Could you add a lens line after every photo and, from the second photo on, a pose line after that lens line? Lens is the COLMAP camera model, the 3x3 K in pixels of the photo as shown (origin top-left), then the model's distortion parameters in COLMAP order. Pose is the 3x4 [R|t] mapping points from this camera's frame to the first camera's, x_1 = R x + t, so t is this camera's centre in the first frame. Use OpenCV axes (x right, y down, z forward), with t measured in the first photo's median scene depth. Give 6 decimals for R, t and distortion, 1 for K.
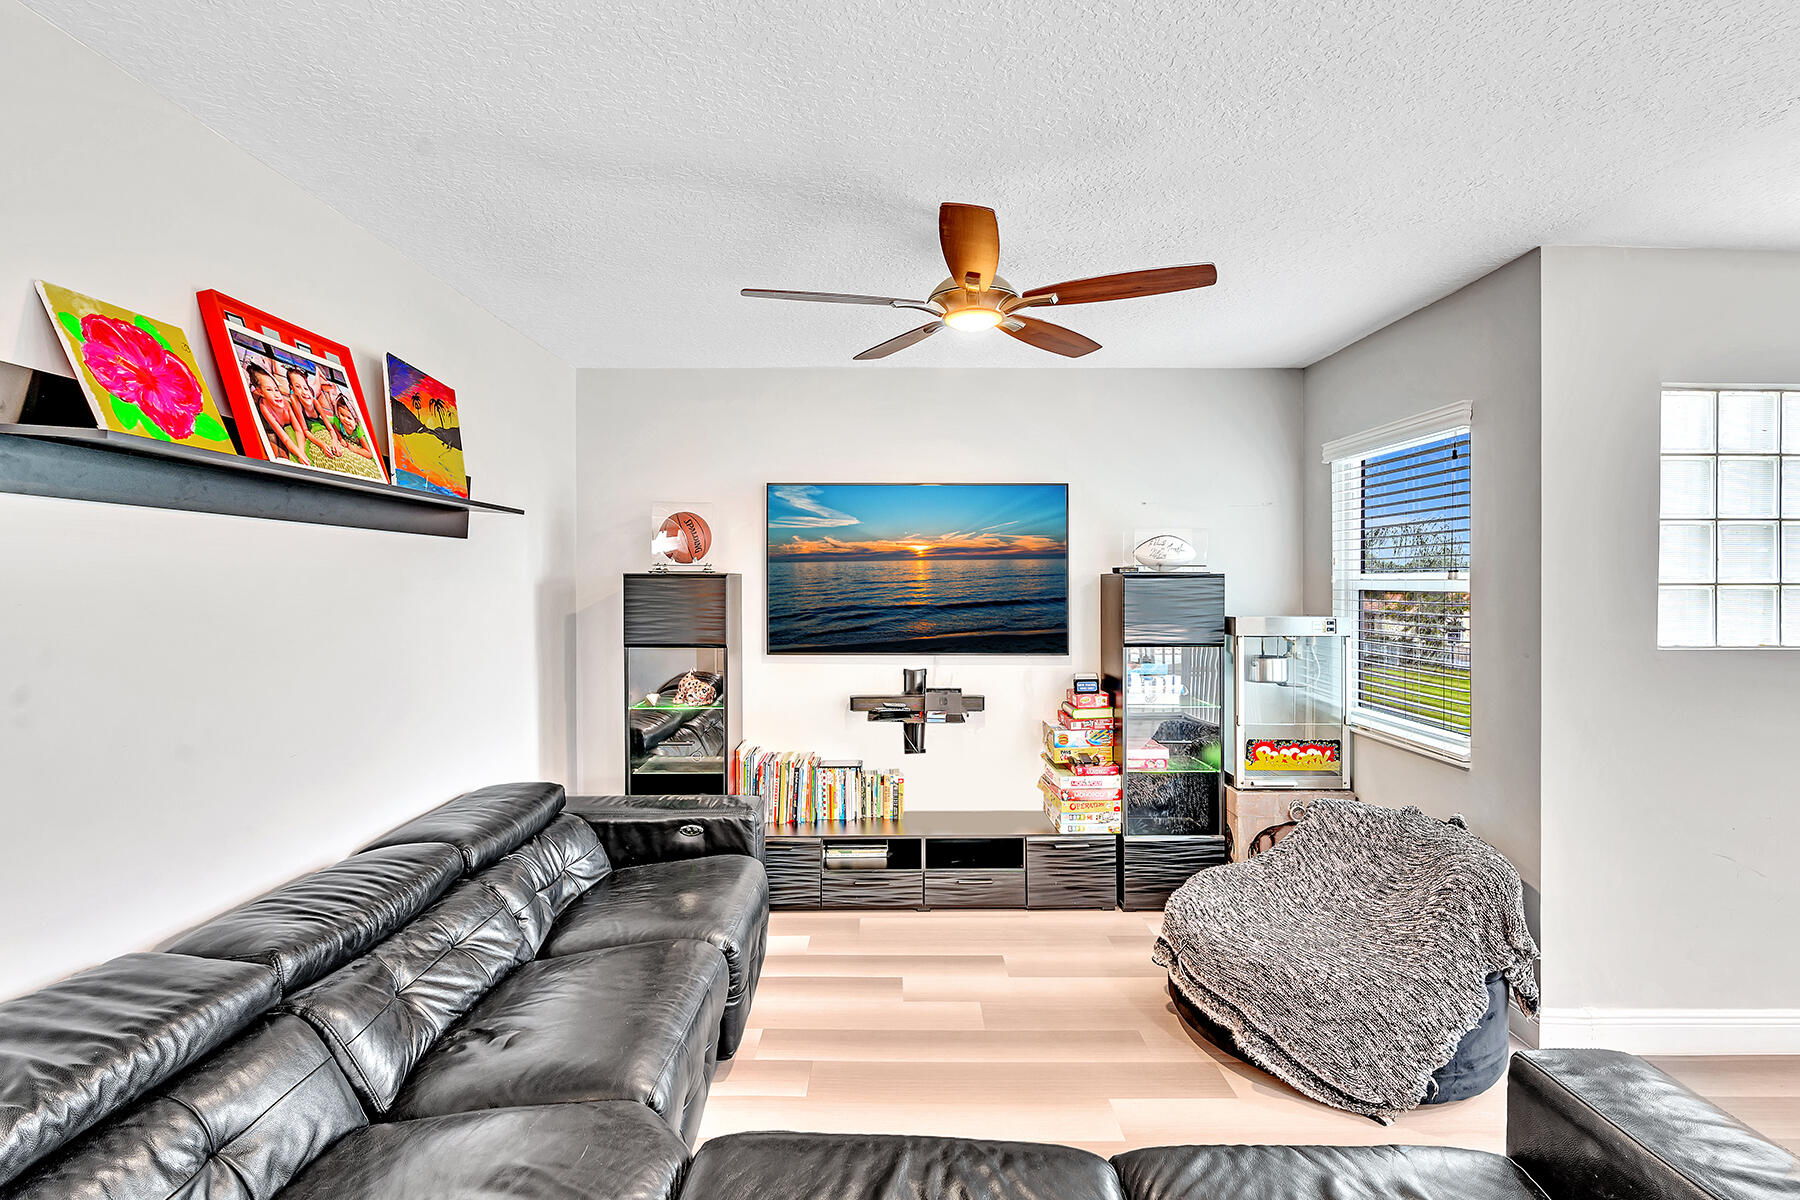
lens RADIAL K [[856.2, 0, 911.1], [0, 856.2, 567.7], [0, 0, 1]] dist [-0.002230, 0.001450]
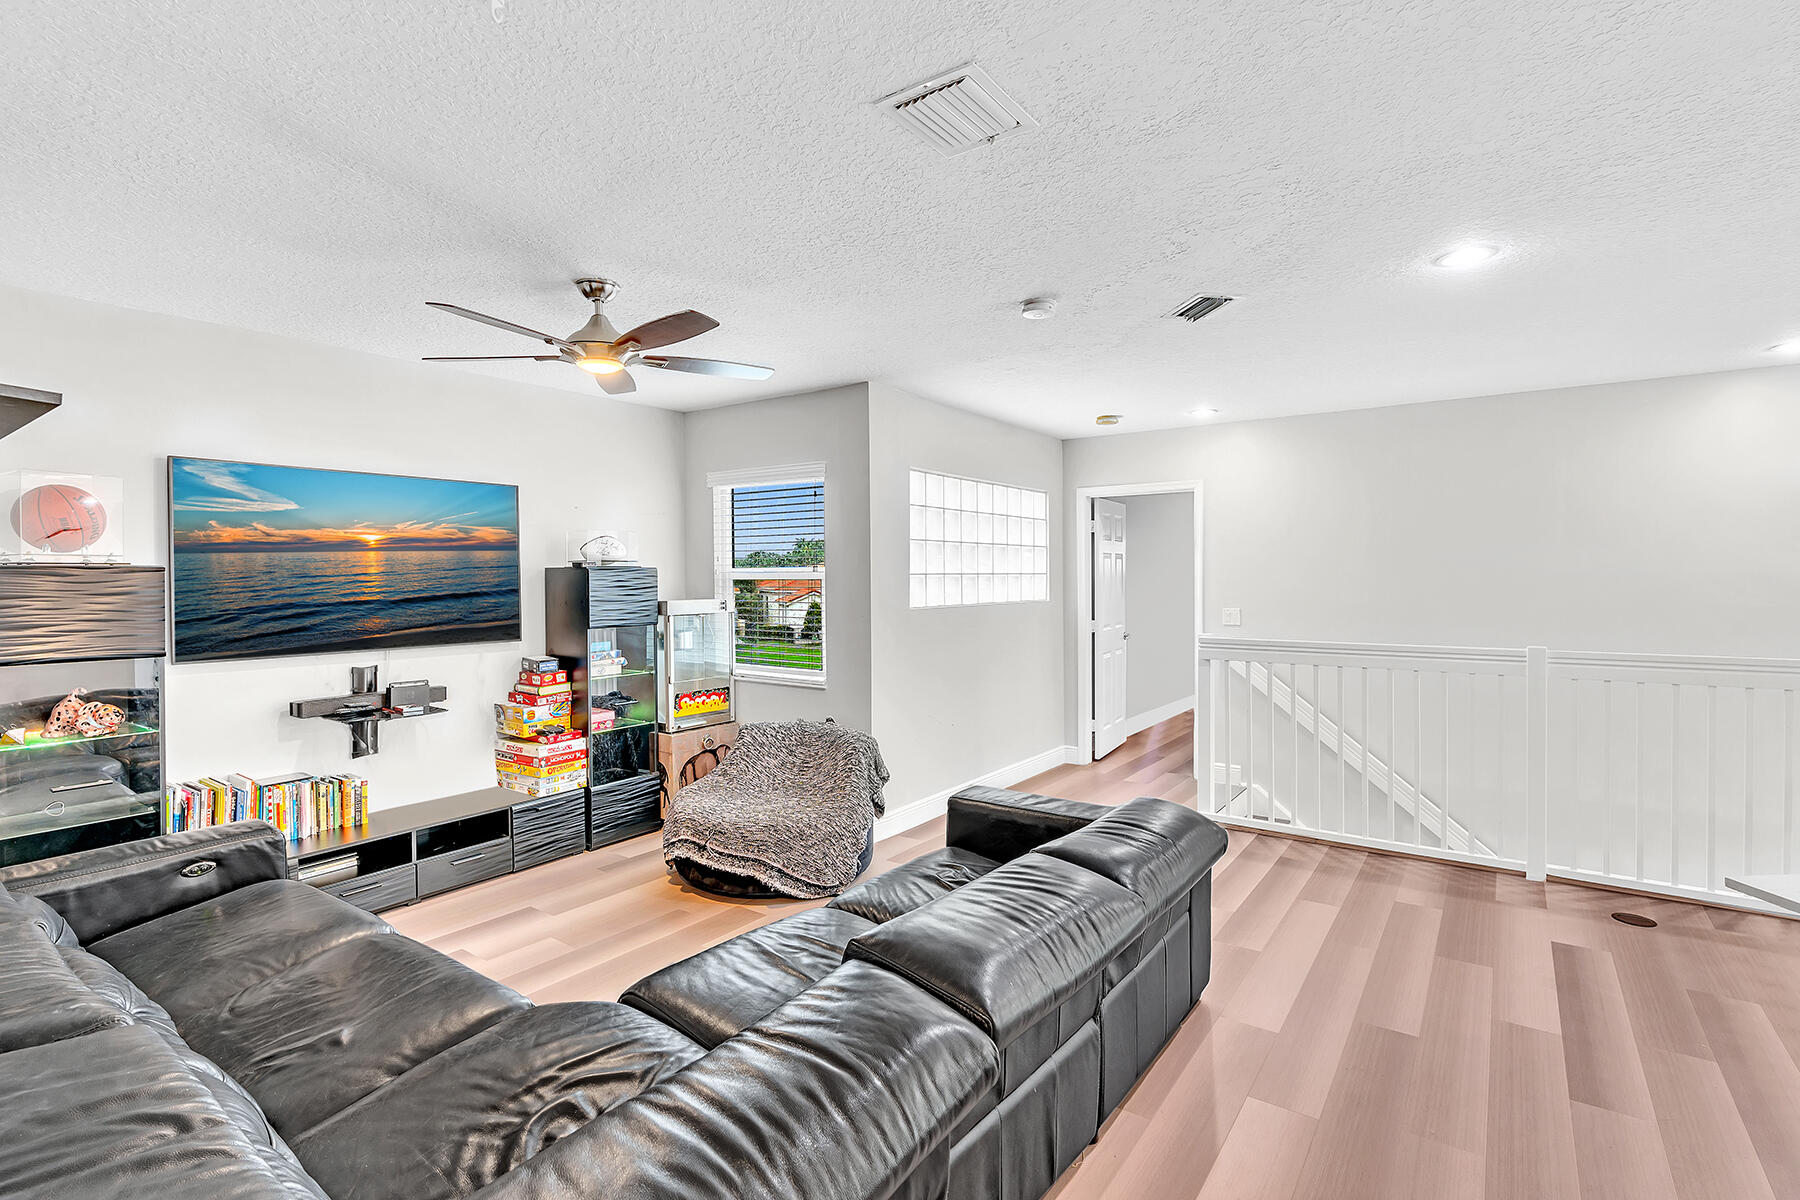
lens RADIAL K [[868.4, 0, 903.1], [0, 868.4, 549.3], [0, 0, 1]] dist [-0.001660, -0.000286]
pose [[0.577545, 0.020688, 0.816097, -0.464868], [-0.007755, 0.999773, -0.019856, 0.002029], [-0.816322, 0.005139, 0.577574, -0.052814]]
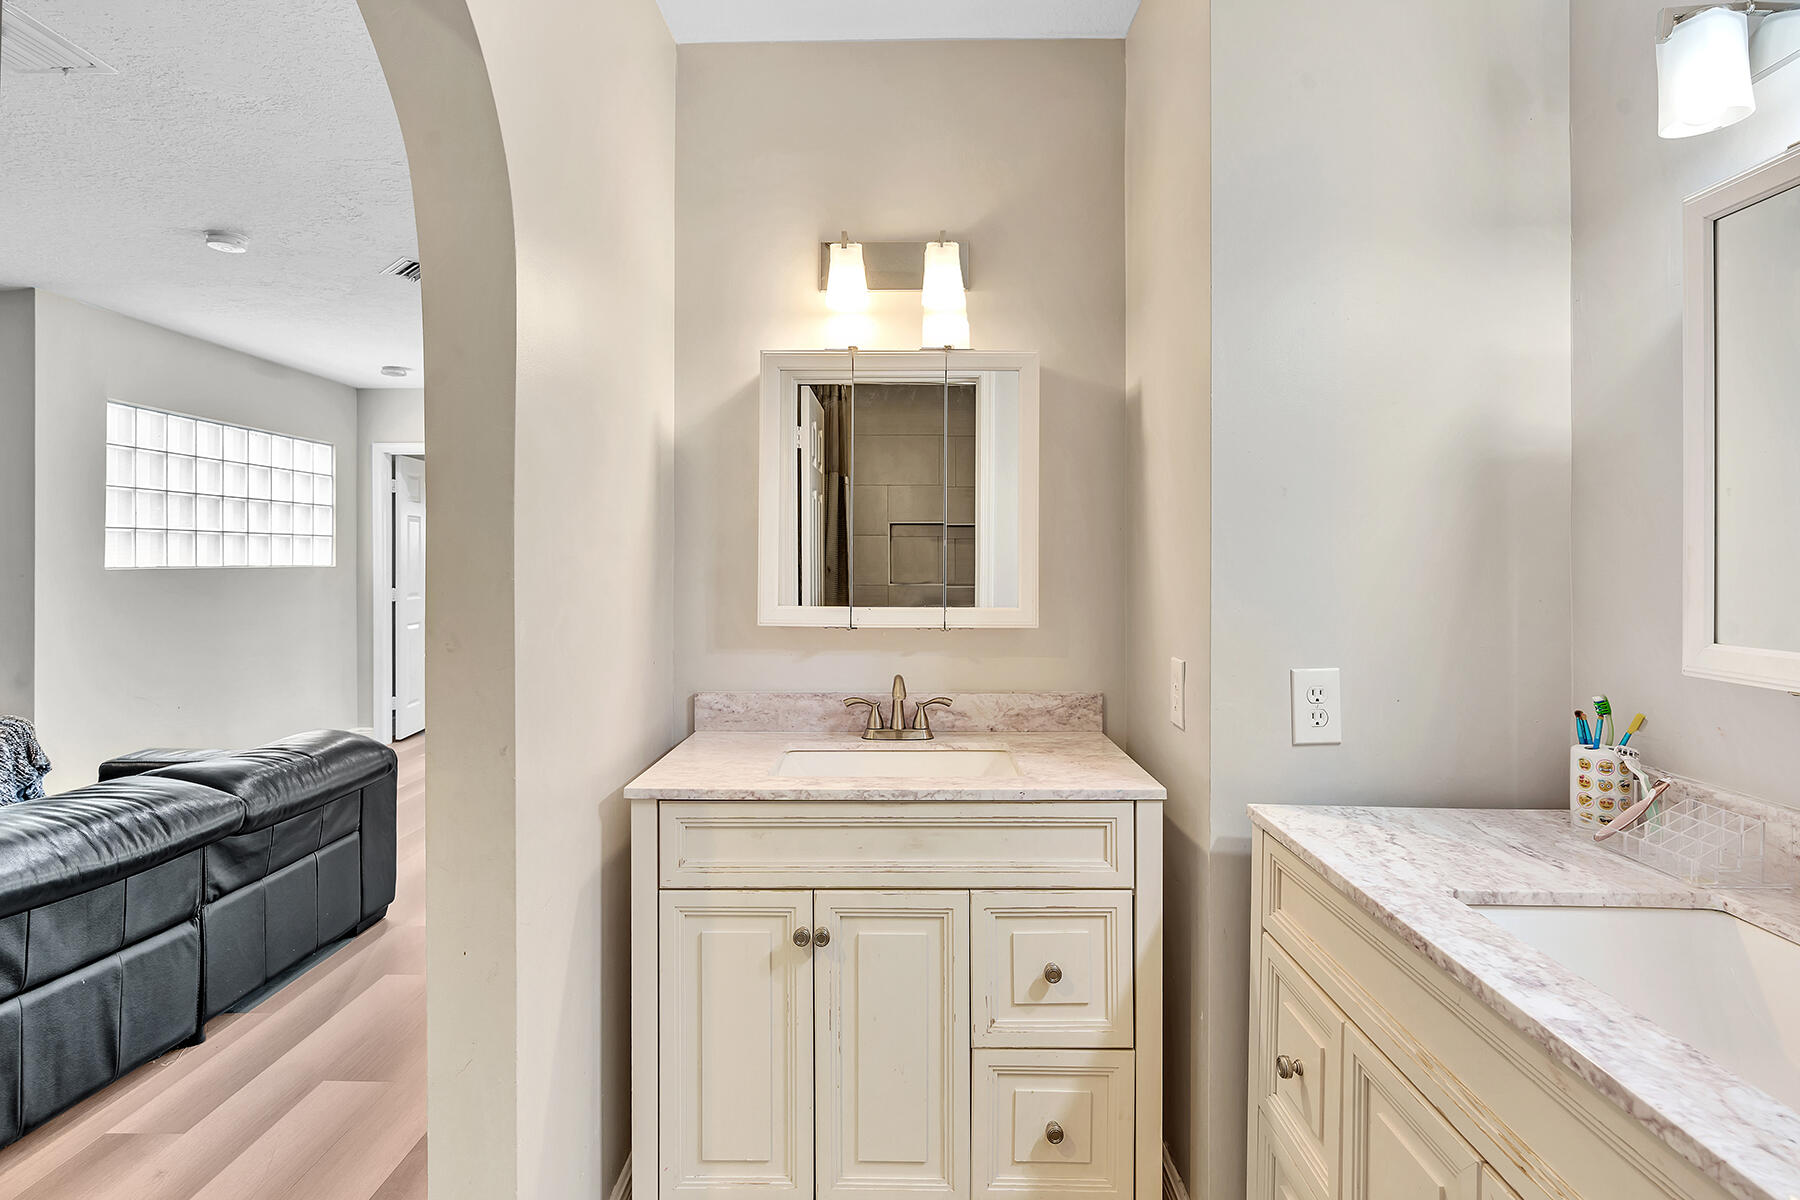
lens RADIAL K [[965.3, 0, 904.3], [0, 965.3, 547.9], [0, 0, 1]] dist [-0.000887, 0.000657]
pose [[0.011017, 0.007173, 0.999914, -0.593391], [-0.014871, 0.999865, -0.007009, 0.031690], [-0.999829, -0.014793, 0.011122, -0.324346]]
